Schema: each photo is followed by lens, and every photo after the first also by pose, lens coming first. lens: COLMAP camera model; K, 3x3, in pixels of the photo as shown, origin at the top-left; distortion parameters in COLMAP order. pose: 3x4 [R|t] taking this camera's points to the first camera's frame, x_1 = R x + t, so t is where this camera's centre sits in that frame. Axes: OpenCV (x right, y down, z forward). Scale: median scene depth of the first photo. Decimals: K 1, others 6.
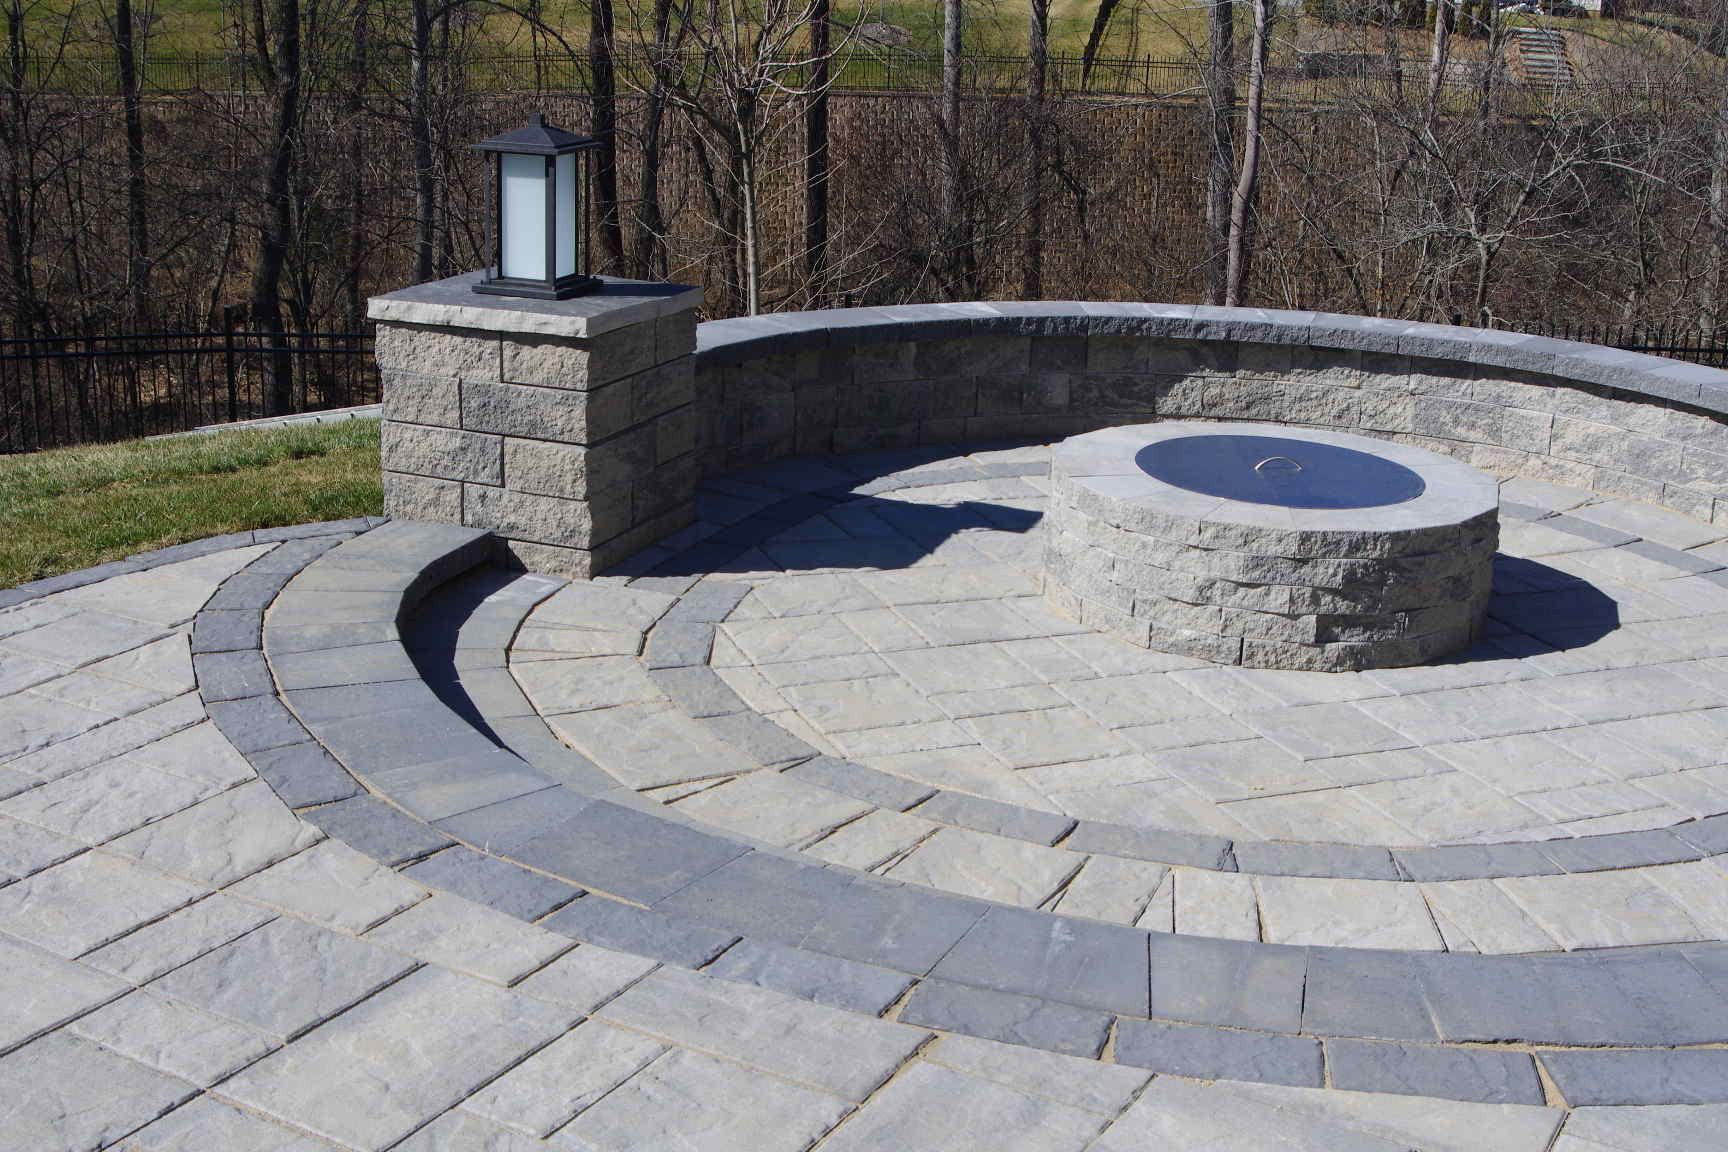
lens RADIAL K [[2138.4, 0, 863.5], [0, 2138.4, 580.5], [0, 0, 1]] dist [-0.119476, 0.000000]
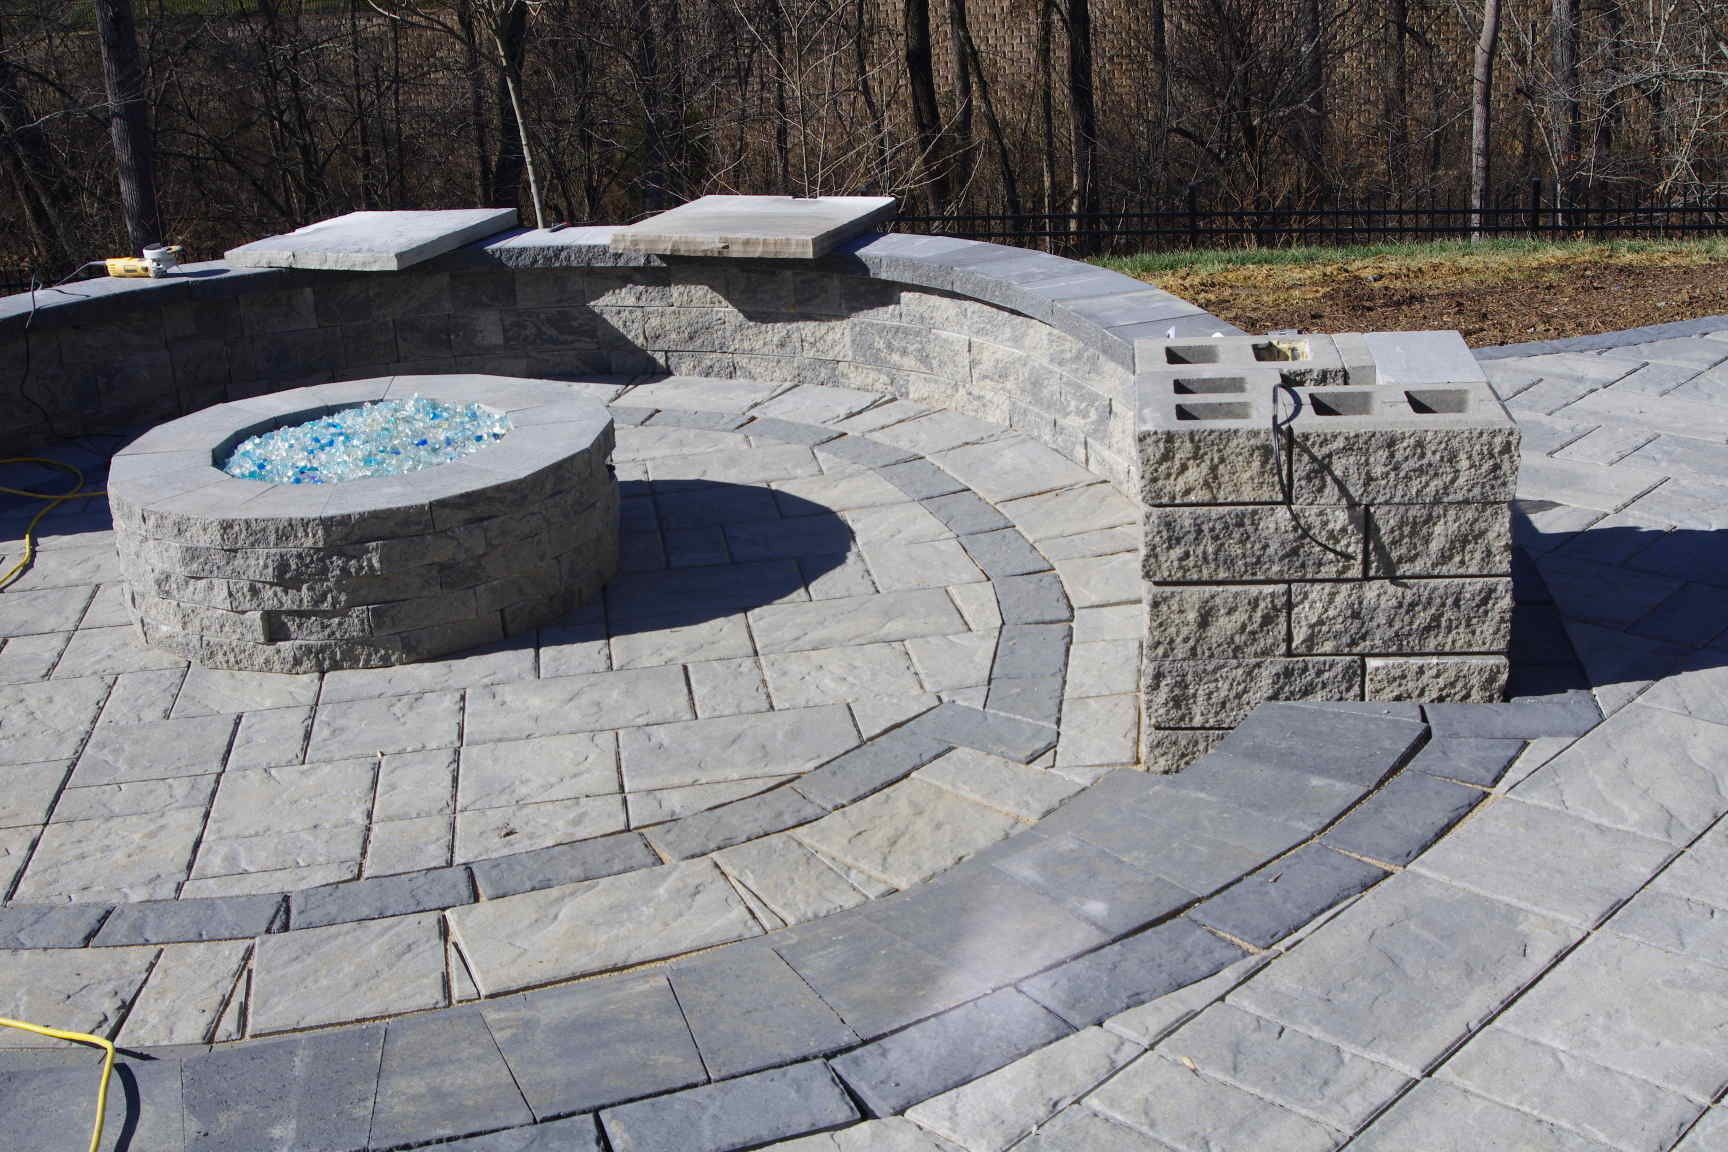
lens RADIAL K [[2138.4, 0, 869.2], [0, 2138.4, 581.2], [0, 0, 1]] dist [-0.119476, 0.000000]
pose [[0.971818, -0.010359, -0.235503, 0.611651], [0.024004, 0.998190, 0.055150, -0.035629], [0.234505, -0.059249, 0.970308, 0.182046]]
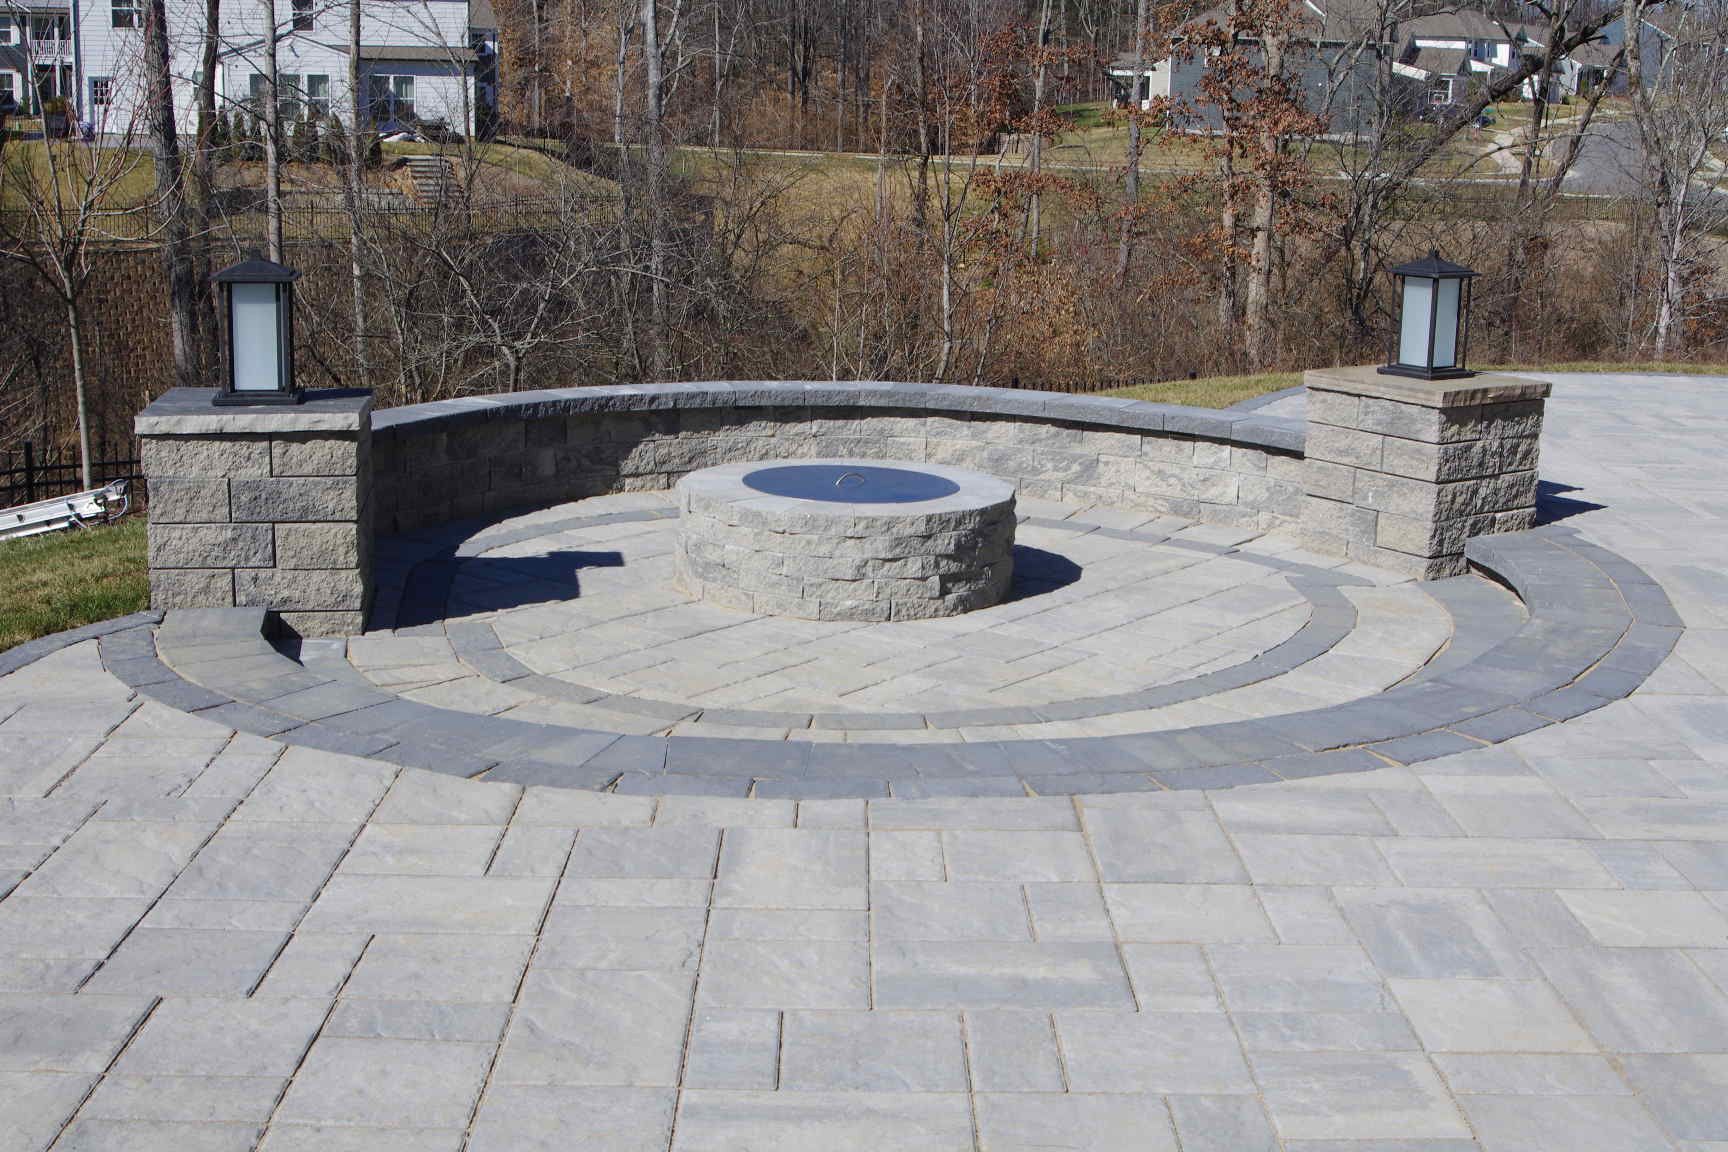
lens RADIAL K [[2138.4, 0, 873.8], [0, 2138.4, 586.2], [0, 0, 1]] dist [-0.119476, 0.000000]
pose [[0.859178, -0.126452, 0.495806, -0.463522], [0.155058, 0.987763, -0.016776, 0.036326], [-0.487617, 0.091293, 0.868271, -0.161200]]
